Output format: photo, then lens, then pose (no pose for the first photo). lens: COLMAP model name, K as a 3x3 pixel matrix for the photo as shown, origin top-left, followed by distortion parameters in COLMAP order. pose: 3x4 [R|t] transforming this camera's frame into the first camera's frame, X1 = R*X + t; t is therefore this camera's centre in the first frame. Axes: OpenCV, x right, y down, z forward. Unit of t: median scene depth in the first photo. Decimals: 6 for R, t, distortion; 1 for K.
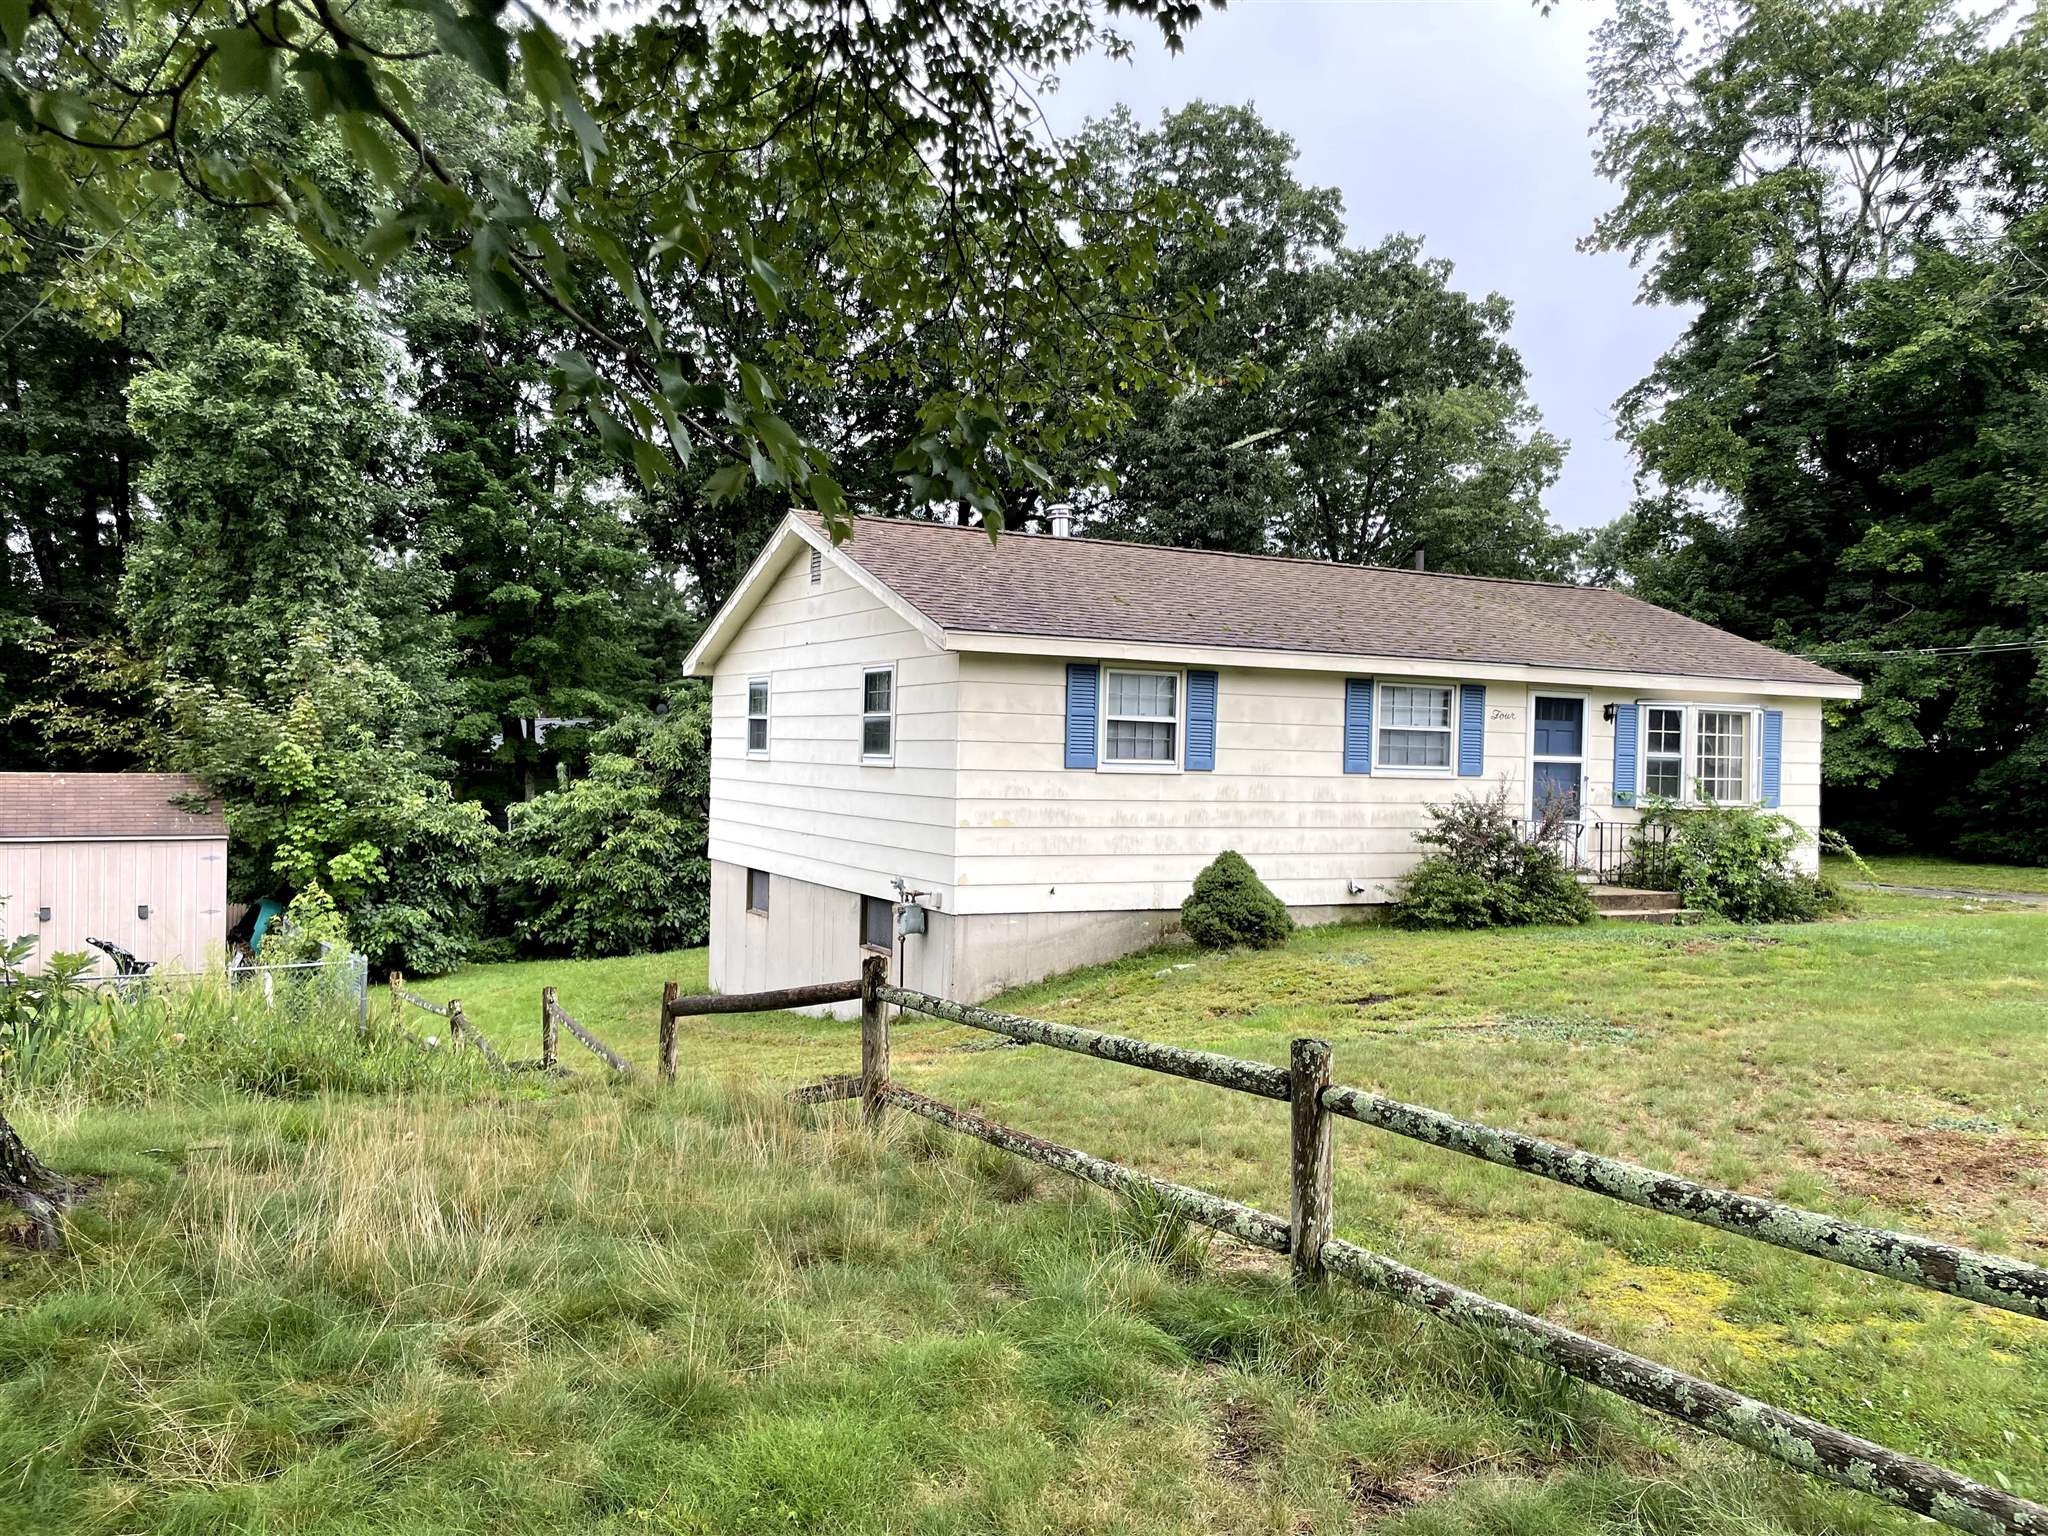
lens RADIAL K [[1554.5, 0, 1016.6], [0, 1554.5, 773.8], [0, 0, 1]] dist [0.084394, -0.103150]
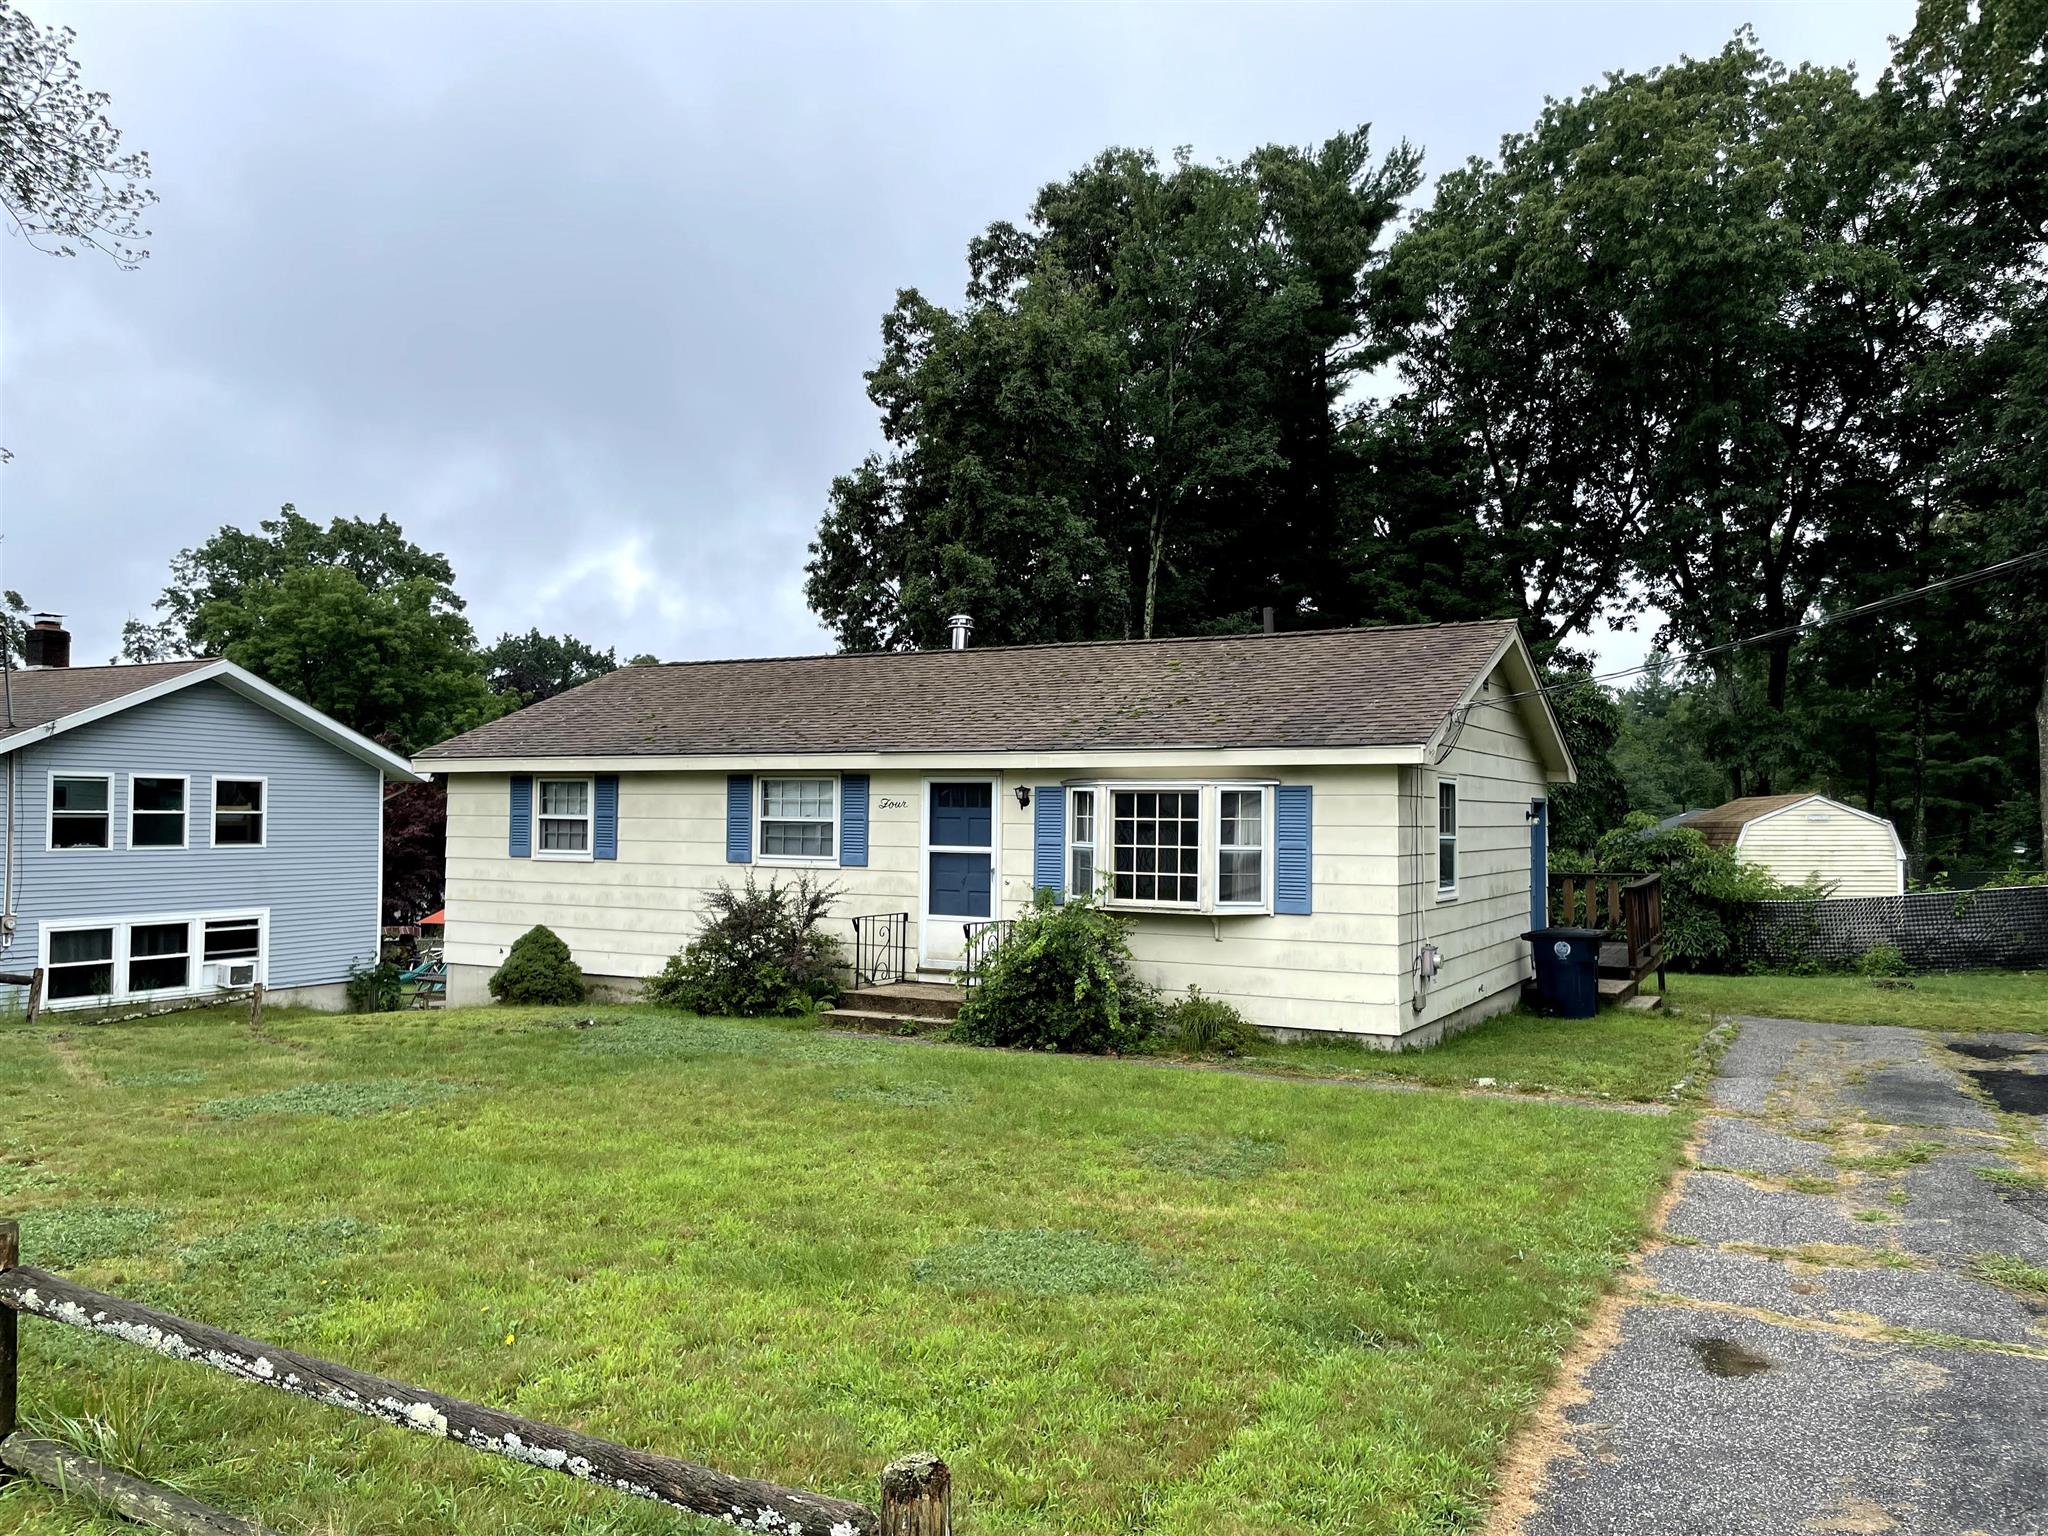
lens RADIAL K [[1554.5, 0, 1007.1], [0, 1554.5, 780.0], [0, 0, 1]] dist [0.084394, -0.103150]
pose [[0.542281, -0.037805, -0.839346, 1.080788], [-0.008342, 0.998696, -0.050372, -0.004114], [0.840156, 0.034317, 0.541259, 0.503638]]
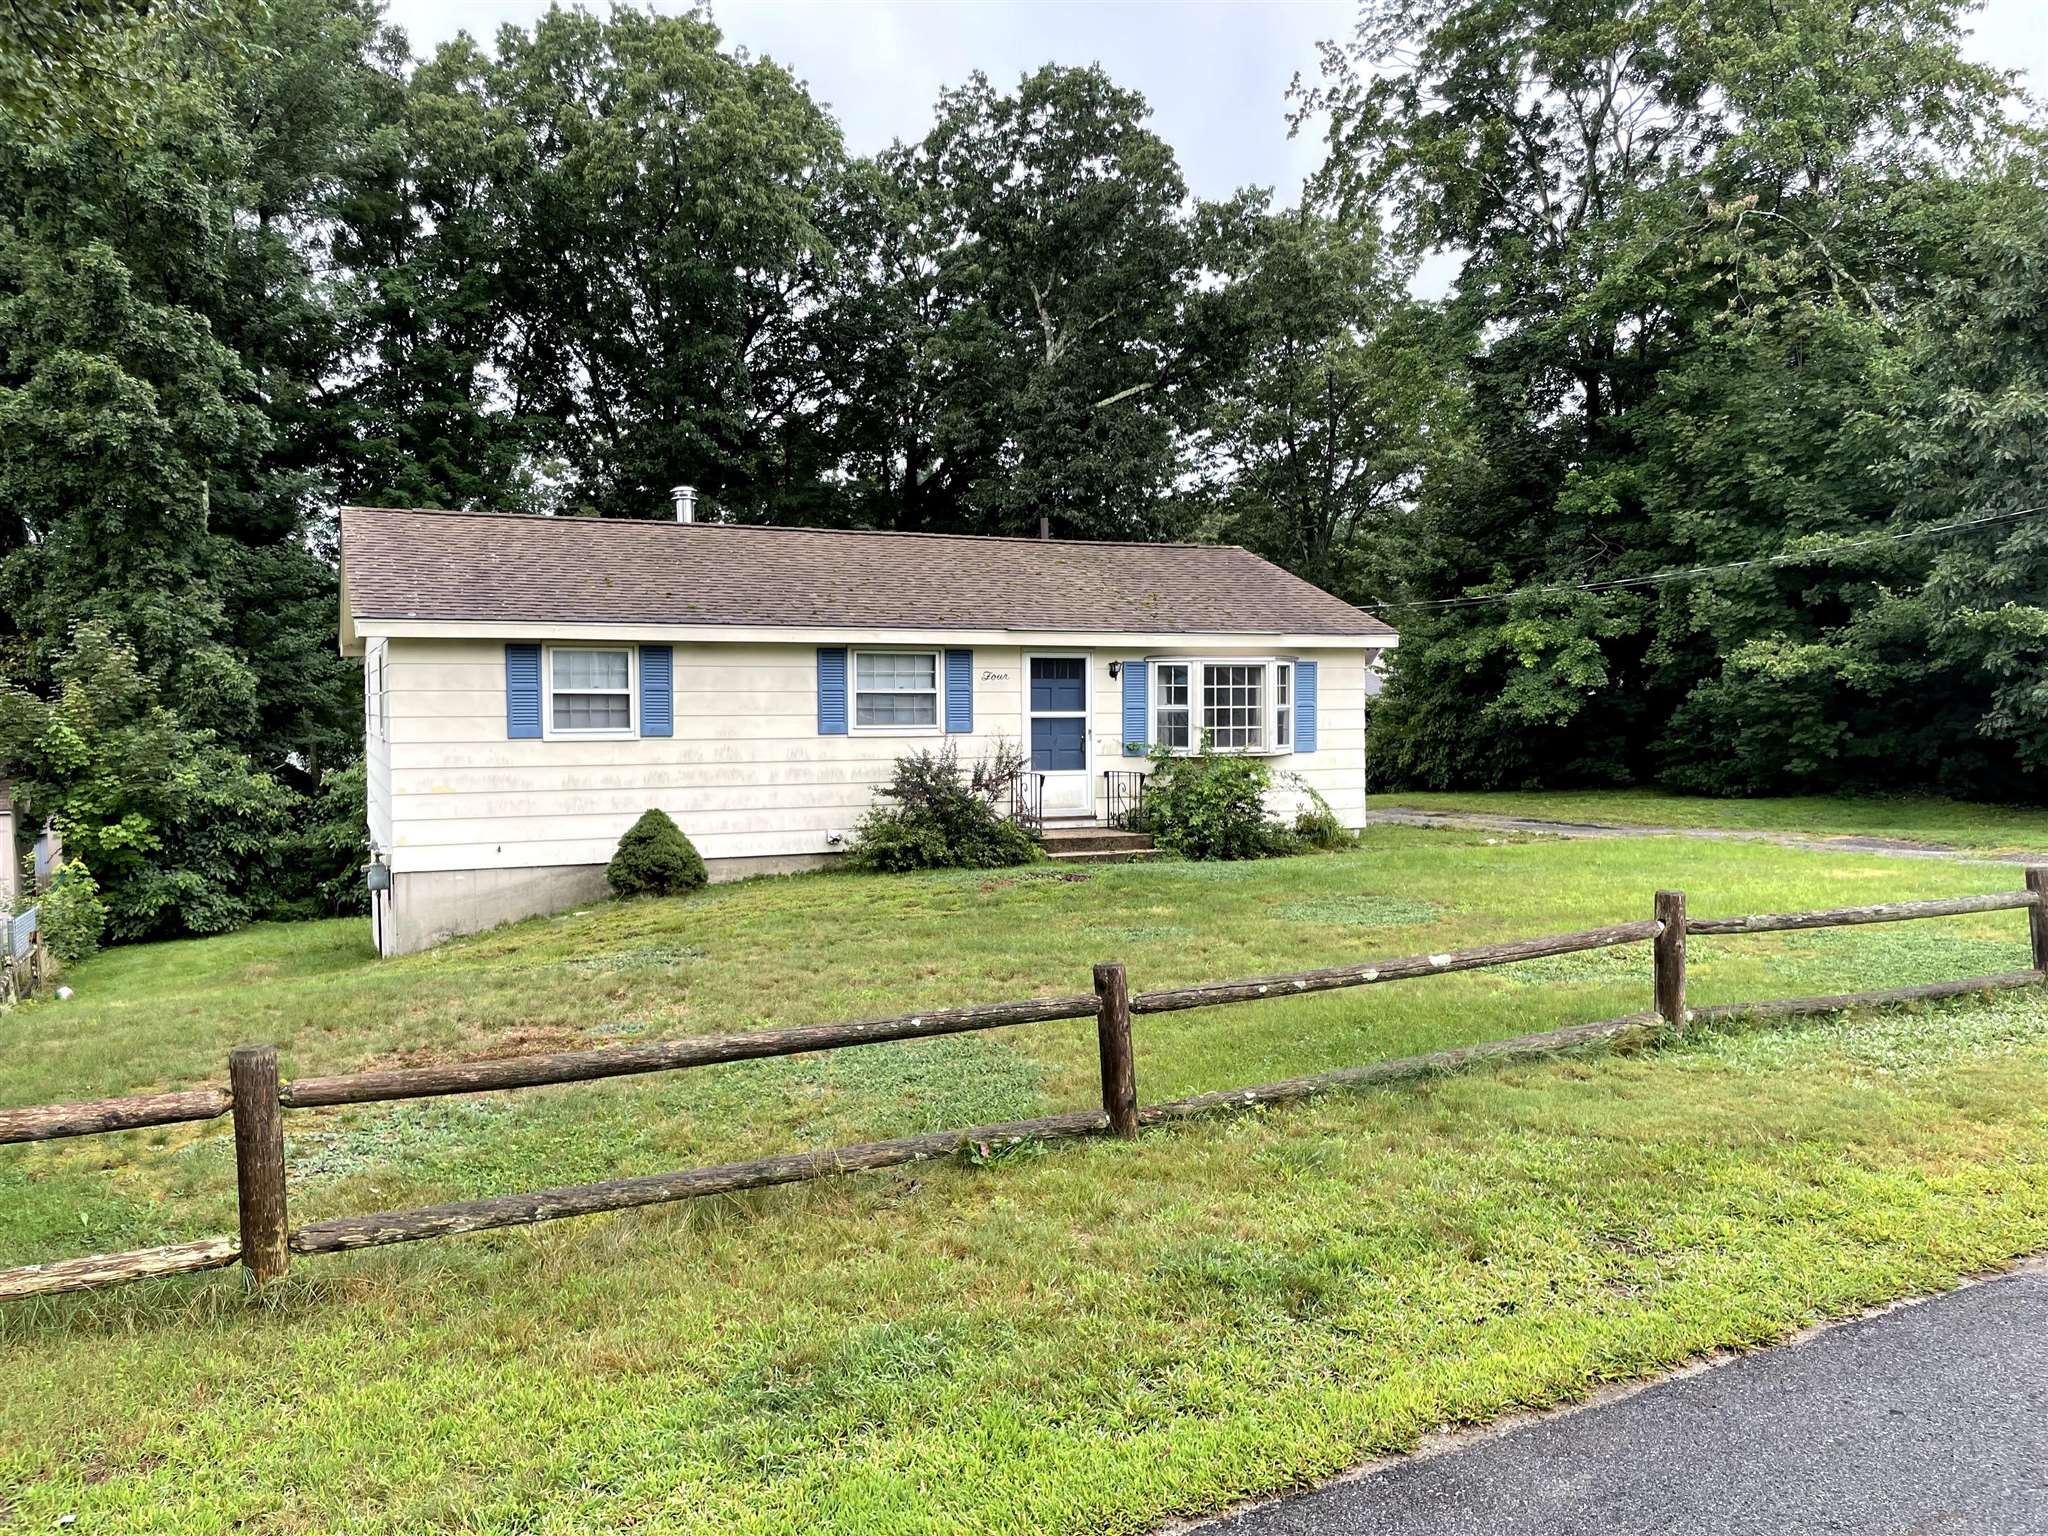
lens RADIAL K [[1554.5, 0, 1016.3], [0, 1554.5, 772.3], [0, 0, 1]] dist [0.084394, -0.103150]
pose [[0.996896, -0.025732, -0.074412, 0.378058], [0.028051, 0.999147, 0.030300, -0.002579], [0.073569, -0.032293, 0.996767, -0.075172]]
